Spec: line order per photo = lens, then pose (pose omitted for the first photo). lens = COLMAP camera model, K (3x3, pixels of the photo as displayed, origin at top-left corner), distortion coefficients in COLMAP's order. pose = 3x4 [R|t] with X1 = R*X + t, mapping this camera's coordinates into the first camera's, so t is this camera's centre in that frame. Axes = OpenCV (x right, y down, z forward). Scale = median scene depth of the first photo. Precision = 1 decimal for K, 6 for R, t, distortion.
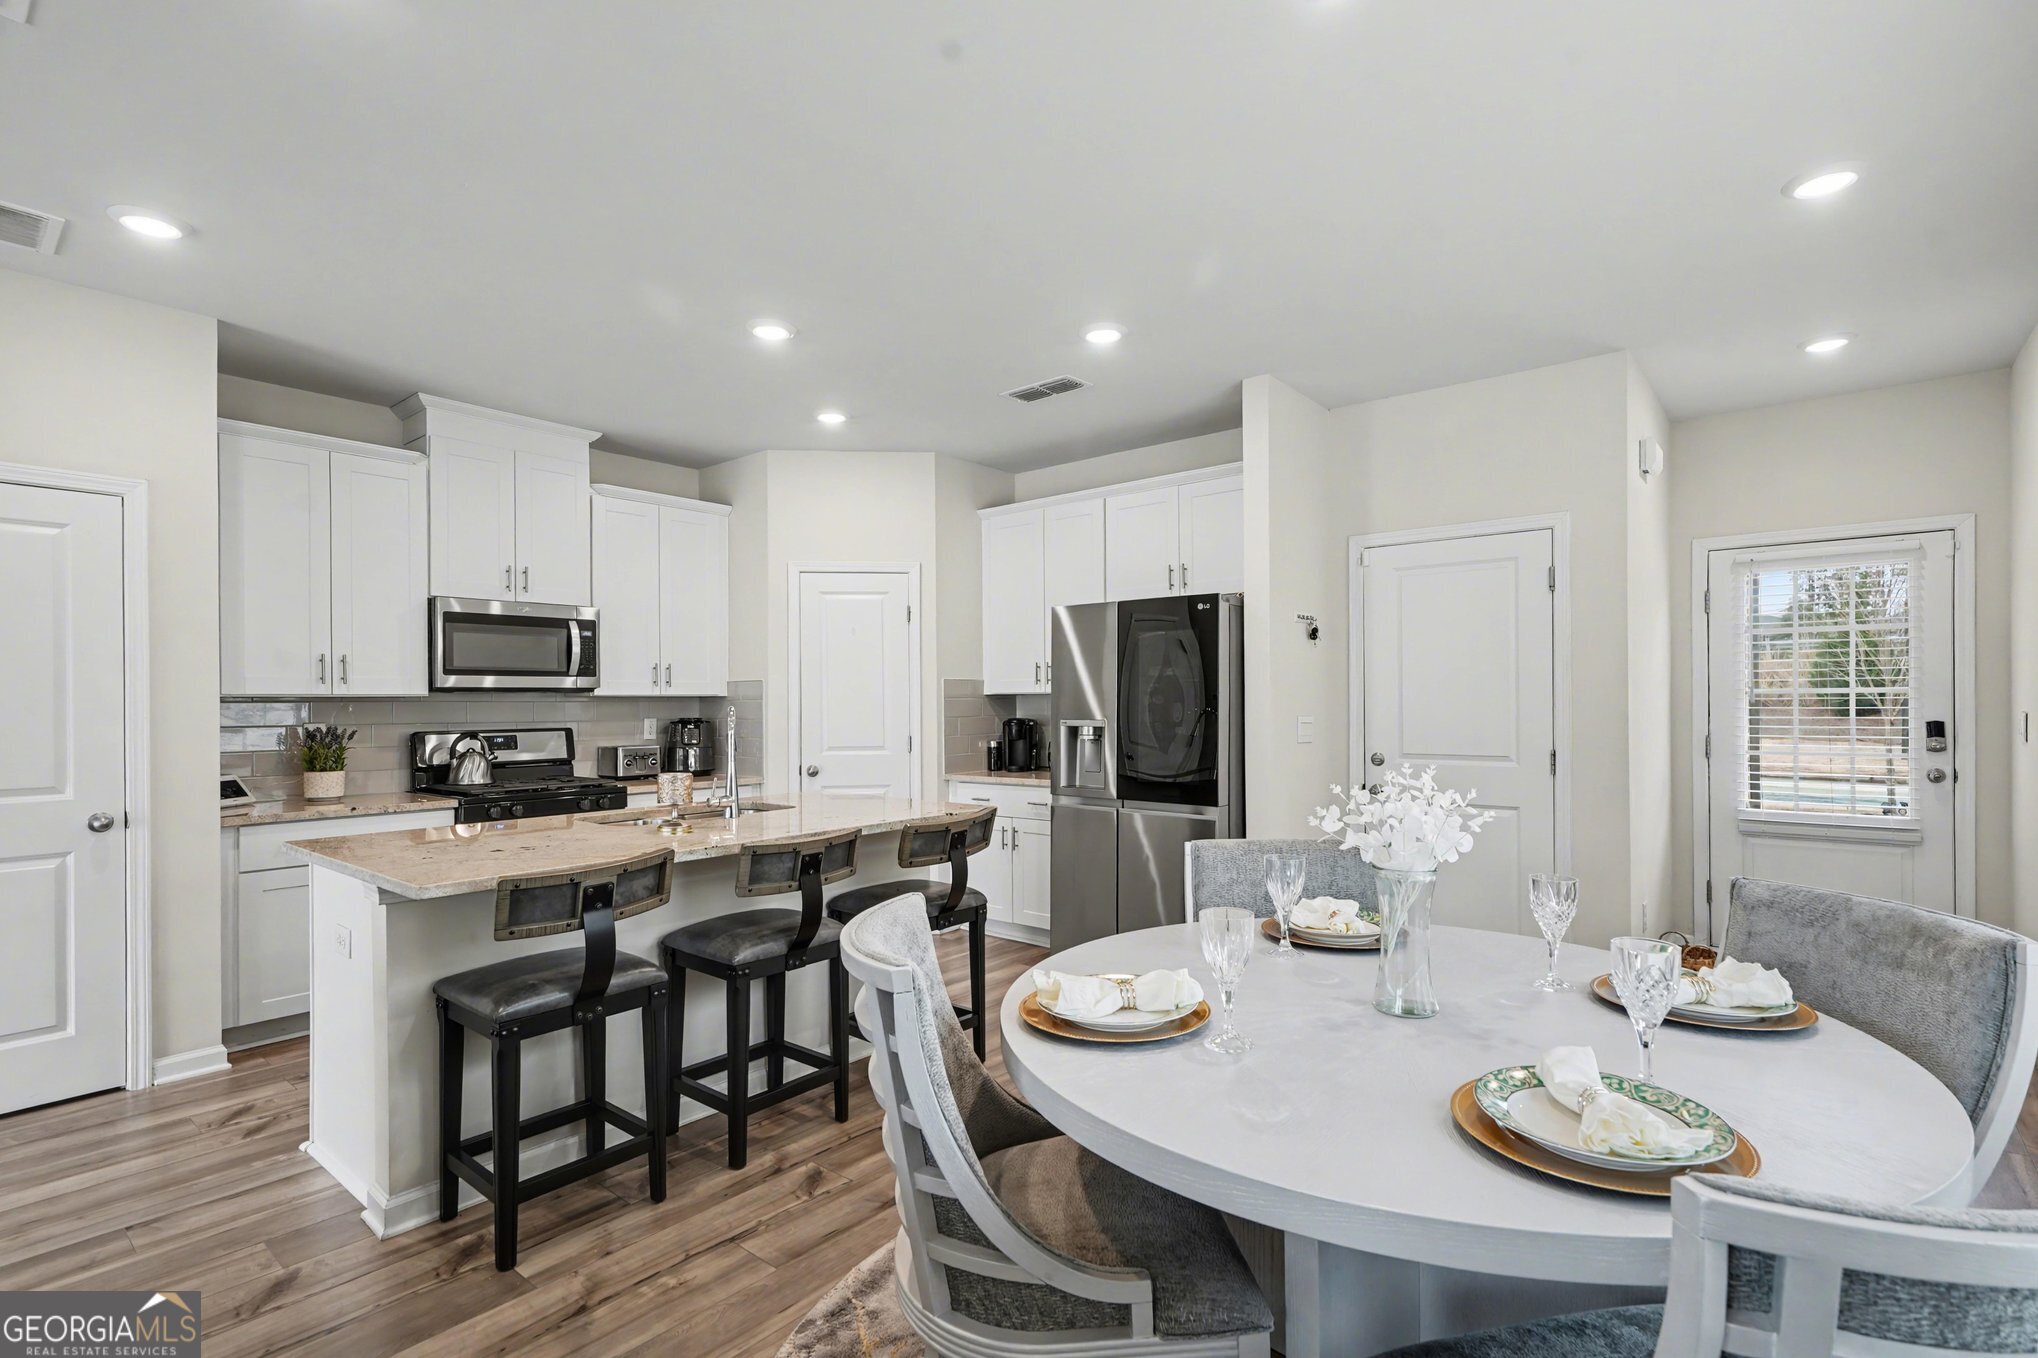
lens RADIAL K [[961.3, 0, 1016.9], [0, 961.3, 691.1], [0, 0, 1]] dist [0.000746, -0.006425]
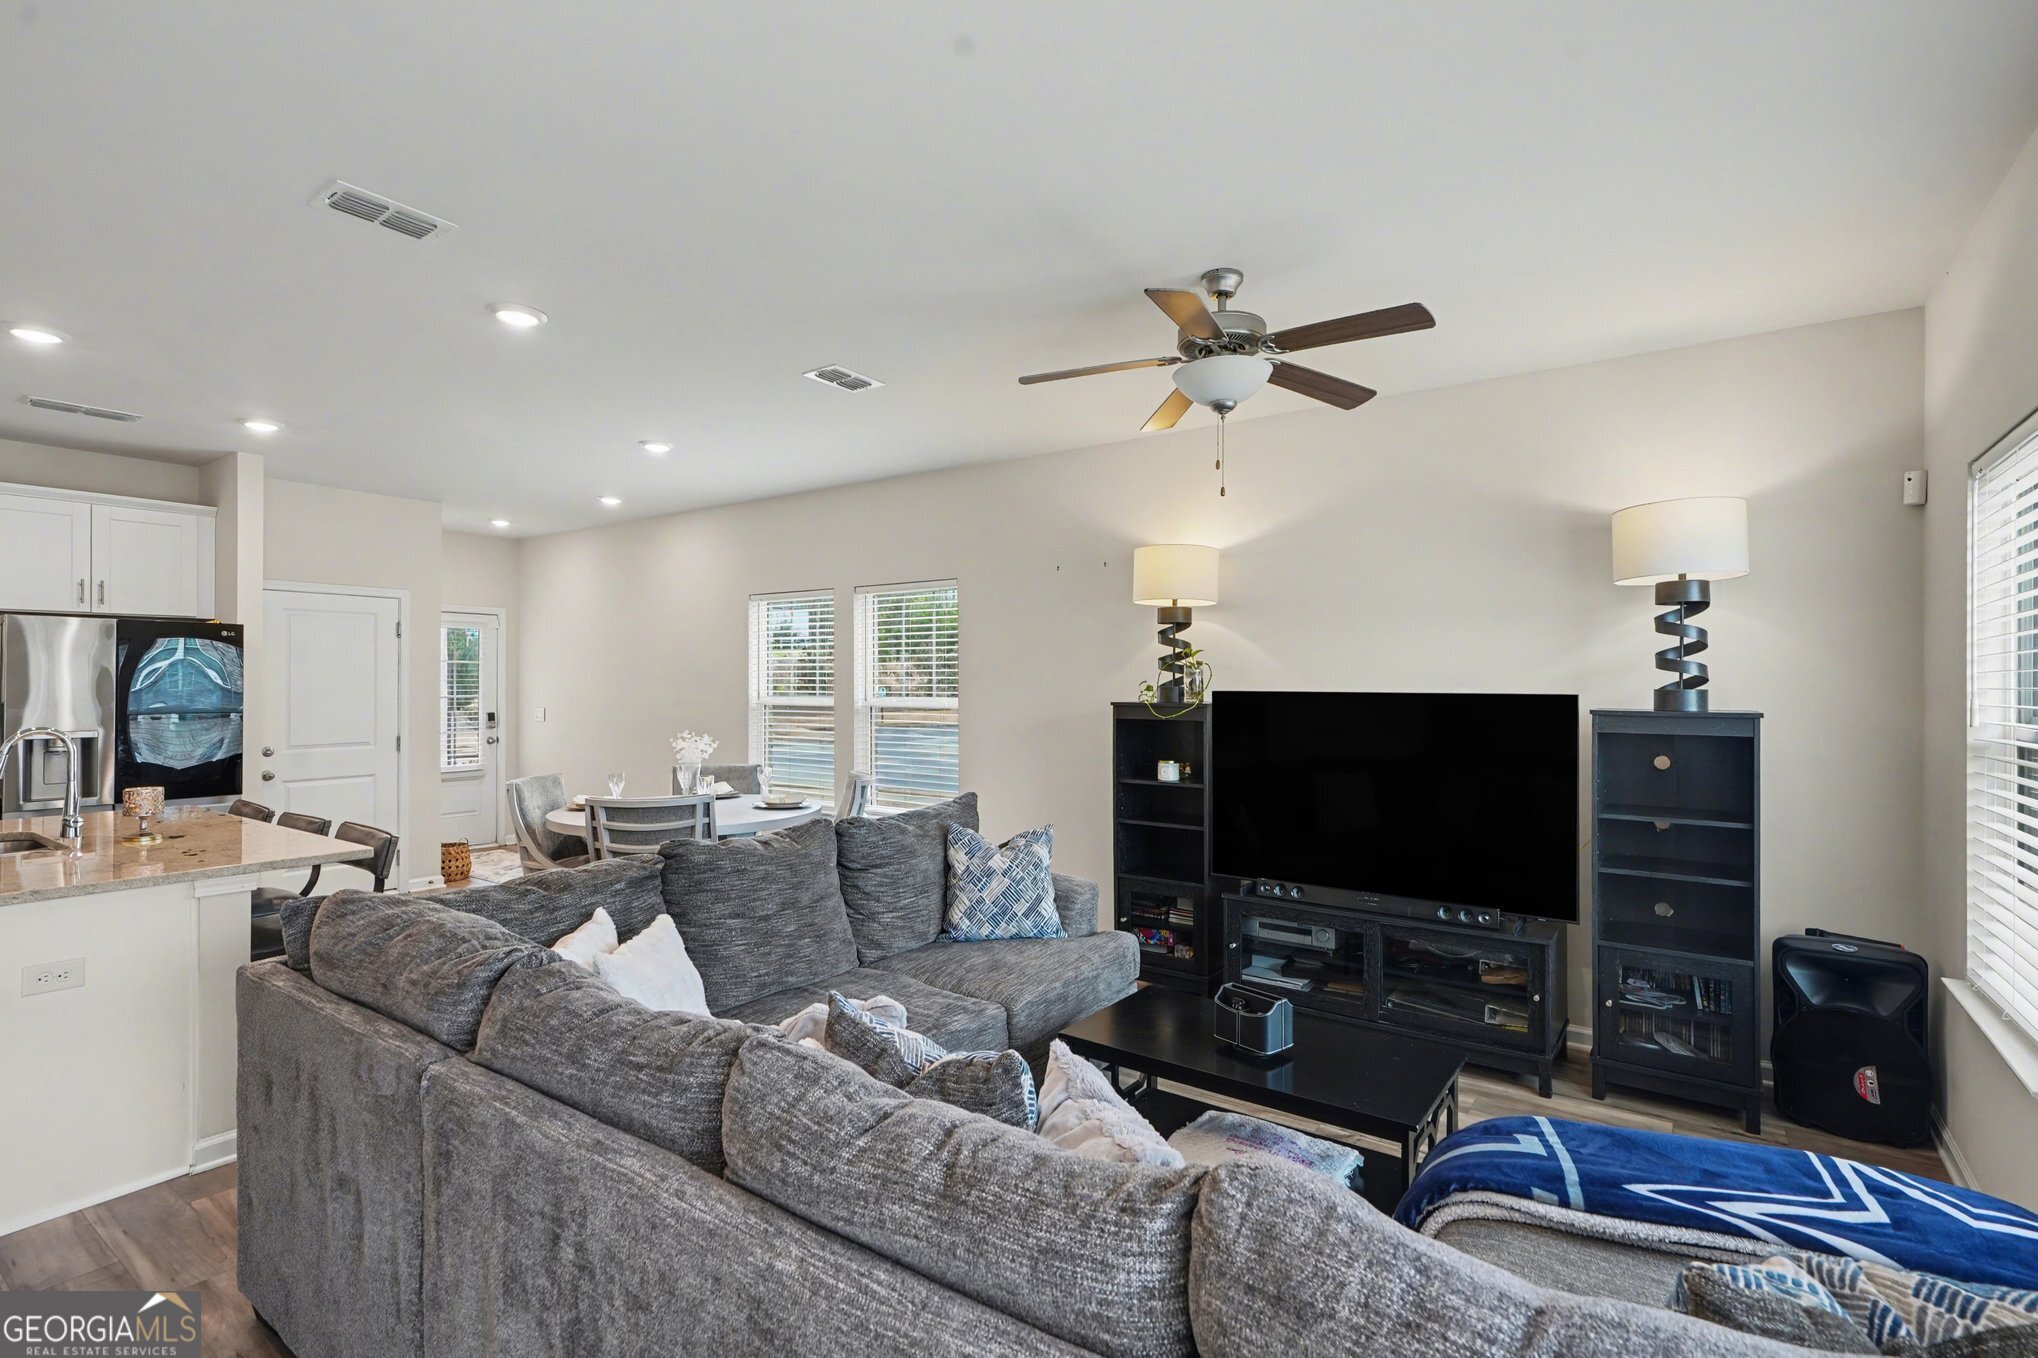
lens RADIAL K [[961.3, 0, 1037.3], [0, 961.3, 681.7], [0, 0, 1]] dist [0.000746, -0.006425]
pose [[-0.085352, 0.008215, 0.996317, -1.016529], [-0.009850, 0.999910, -0.009088, -0.023130], [-0.996302, -0.010589, -0.085264, 0.059646]]
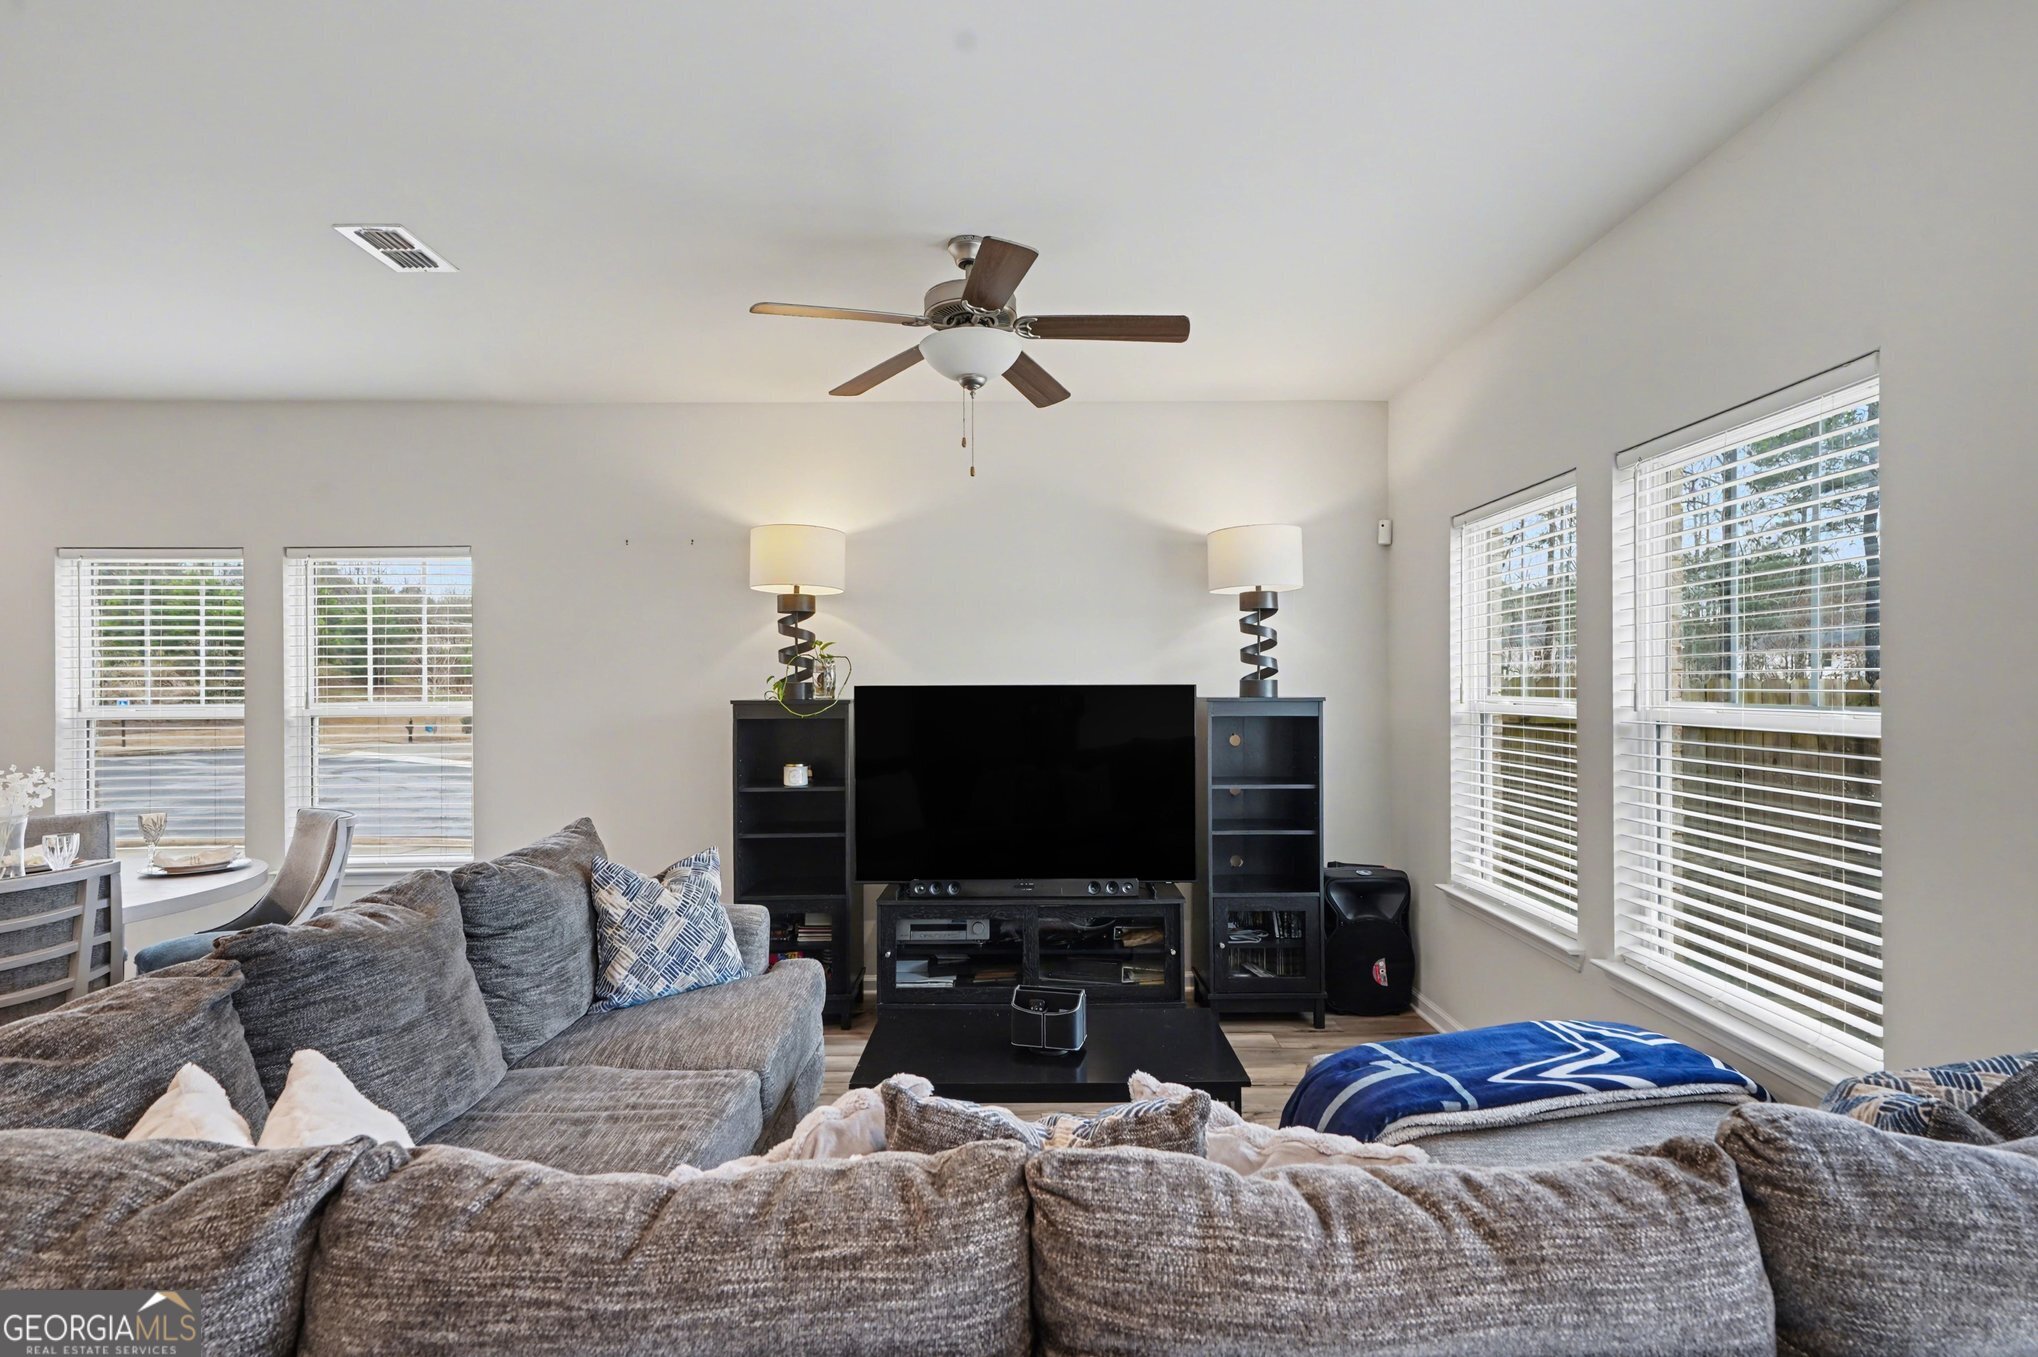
lens RADIAL K [[961.3, 0, 1032.7], [0, 961.3, 680.4], [0, 0, 1]] dist [0.000746, -0.006425]
pose [[-0.660267, 0.014322, 0.750895, -0.861740], [0.005006, 0.999880, -0.014670, -0.015593], [-0.751015, -0.005927, -0.660259, 0.263731]]
